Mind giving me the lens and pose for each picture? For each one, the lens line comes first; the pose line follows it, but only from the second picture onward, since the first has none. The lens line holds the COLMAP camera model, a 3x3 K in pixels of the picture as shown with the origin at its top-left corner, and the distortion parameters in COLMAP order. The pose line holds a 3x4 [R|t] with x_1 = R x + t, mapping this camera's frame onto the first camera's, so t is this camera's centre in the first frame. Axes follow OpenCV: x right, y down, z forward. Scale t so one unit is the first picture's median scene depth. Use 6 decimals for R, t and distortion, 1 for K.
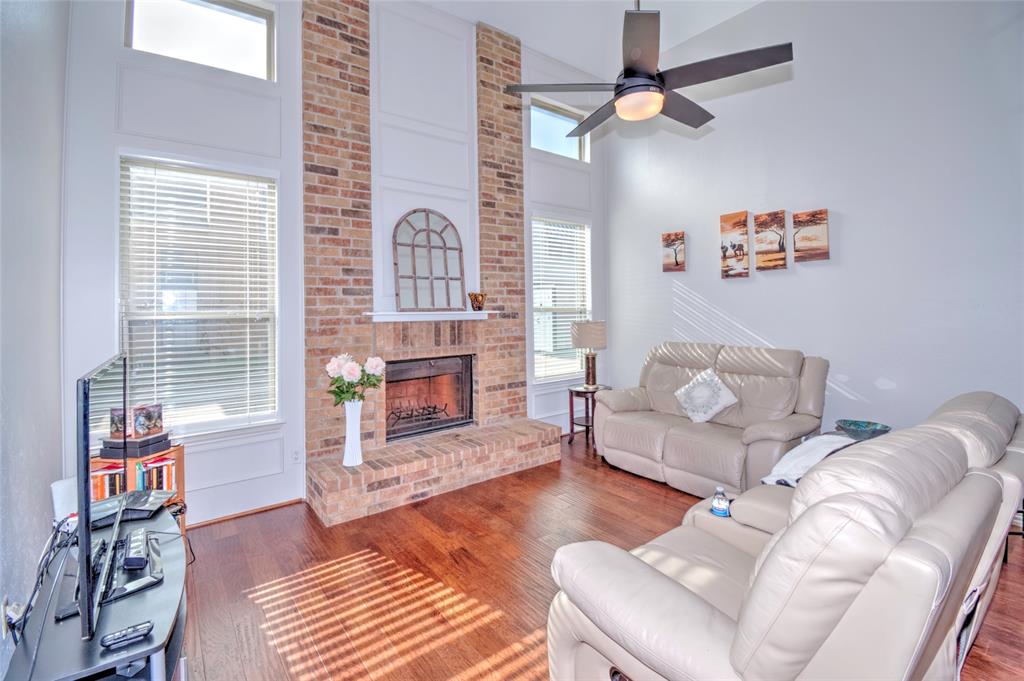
lens RADIAL K [[450.9, 0, 493.7], [0, 450.9, 304.6], [0, 0, 1]] dist [-0.004444, -0.000666]
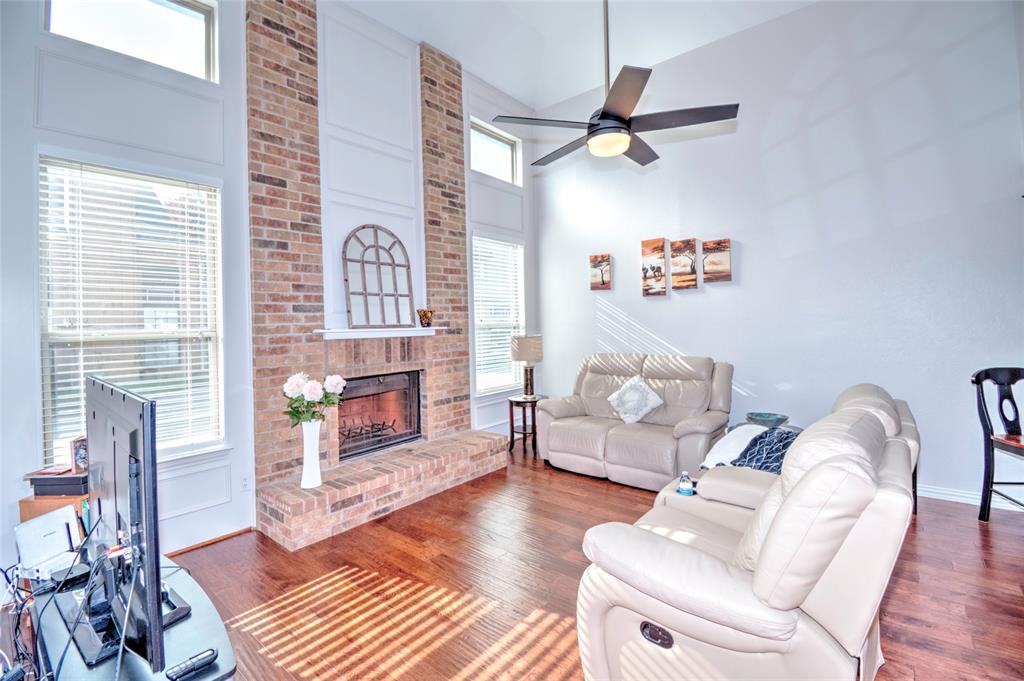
lens RADIAL K [[451.3, 0, 495.9], [0, 451.3, 324.0], [0, 0, 1]] dist [0.000572, -0.013198]
pose [[0.974565, -0.009691, 0.223895, -0.124811], [0.008307, 0.999940, 0.007119, 0.000888], [-0.223951, -0.005078, 0.974587, -0.033007]]
